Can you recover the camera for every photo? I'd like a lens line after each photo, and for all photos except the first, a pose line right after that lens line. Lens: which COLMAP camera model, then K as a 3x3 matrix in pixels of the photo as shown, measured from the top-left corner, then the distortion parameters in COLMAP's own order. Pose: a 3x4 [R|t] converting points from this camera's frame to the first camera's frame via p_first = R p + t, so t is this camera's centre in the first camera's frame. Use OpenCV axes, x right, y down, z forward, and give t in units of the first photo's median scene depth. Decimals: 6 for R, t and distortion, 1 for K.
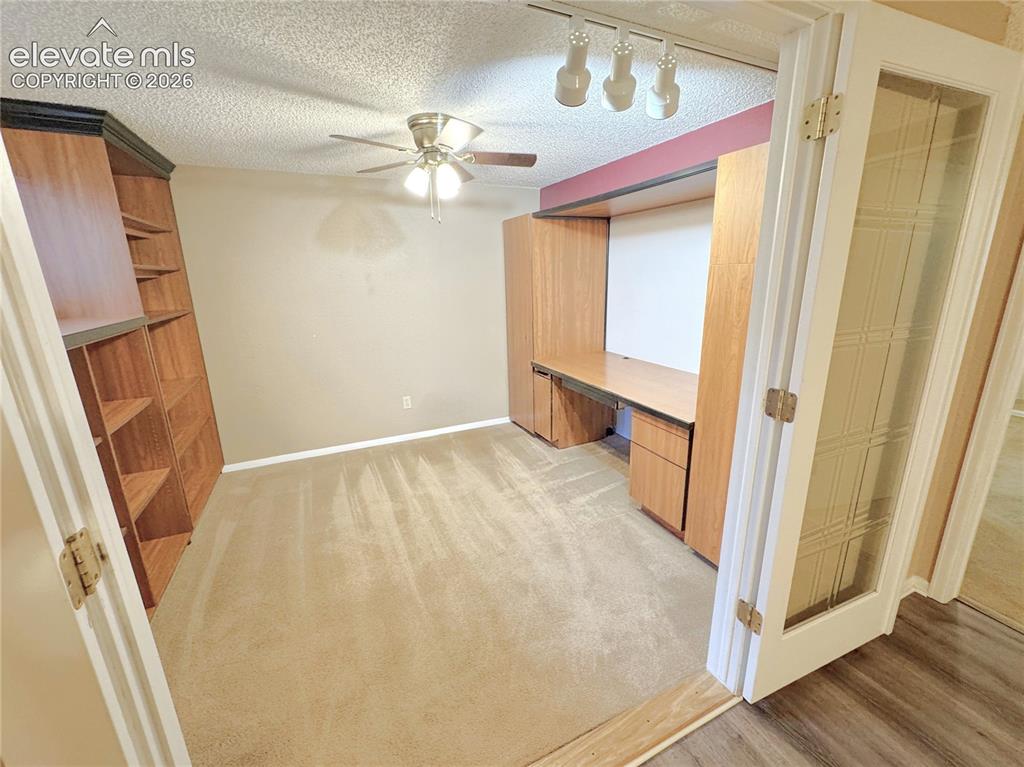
lens RADIAL K [[418.2, 0, 513.3], [0, 418.2, 382.3], [0, 0, 1]] dist [-0.001315, -0.001372]
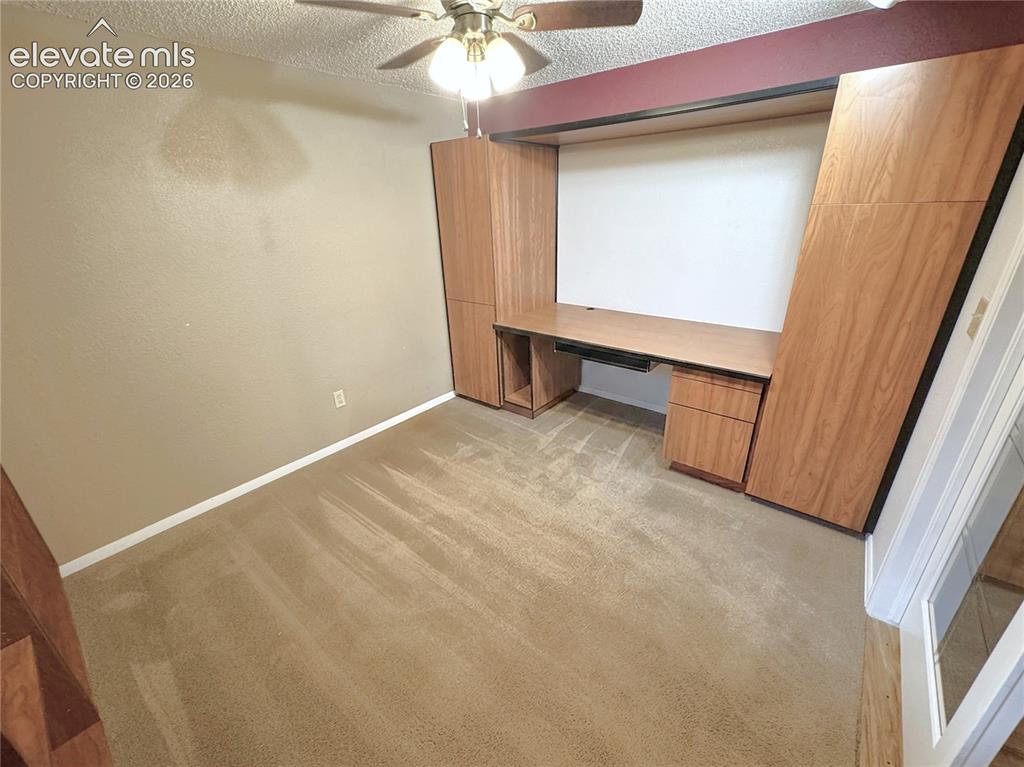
lens RADIAL K [[418.2, 0, 512.5], [0, 418.2, 383.5], [0, 0, 1]] dist [-0.001315, -0.001372]
pose [[0.901013, -0.170582, 0.398846, -0.358930], [0.116167, 0.980739, 0.157026, -0.078282], [-0.417949, -0.095149, 0.903474, 0.276211]]
